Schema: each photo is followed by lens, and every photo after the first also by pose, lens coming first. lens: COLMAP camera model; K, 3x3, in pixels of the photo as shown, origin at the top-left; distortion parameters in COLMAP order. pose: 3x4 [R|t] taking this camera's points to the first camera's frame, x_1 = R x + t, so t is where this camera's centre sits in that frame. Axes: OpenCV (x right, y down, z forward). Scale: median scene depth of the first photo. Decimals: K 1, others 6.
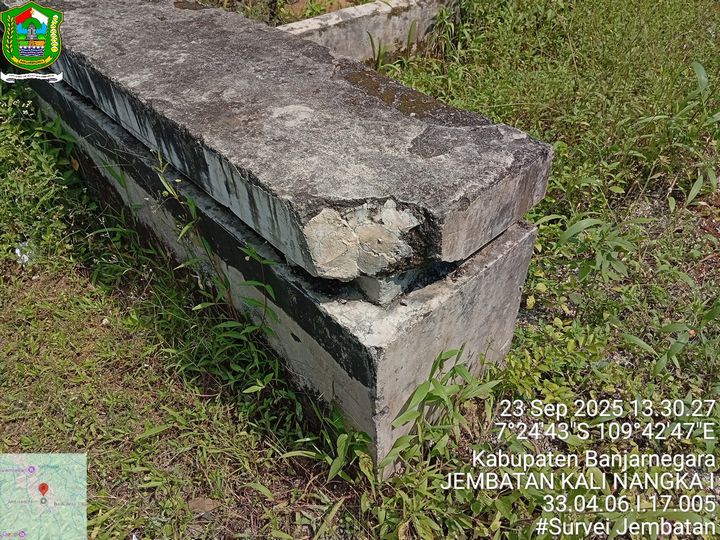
lens RADIAL K [[561.5, 0, 362.2], [0, 561.5, 272.4], [0, 0, 1]] dist [0.055604, -0.124232]
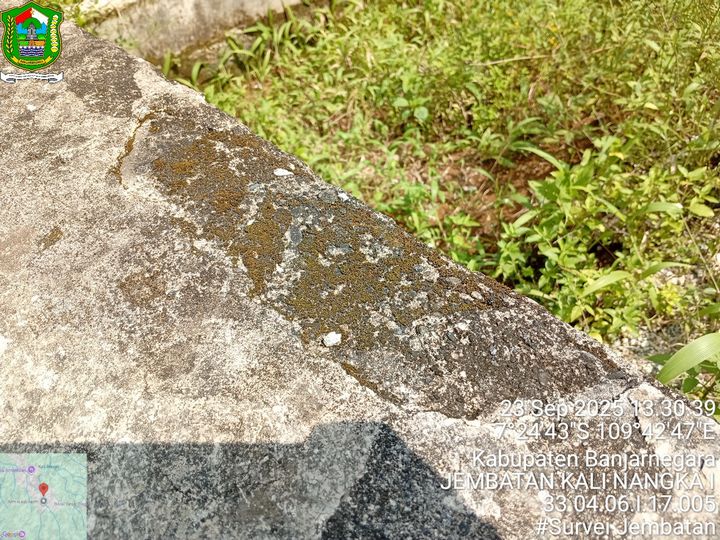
lens RADIAL K [[561.5, 0, 358.2], [0, 561.5, 267.6], [0, 0, 1]] dist [0.055604, -0.124232]
pose [[0.997355, -0.071943, 0.010315, 0.028774], [0.070175, 0.990185, 0.120865, -0.097774], [-0.018909, -0.119821, 0.992615, 0.195071]]
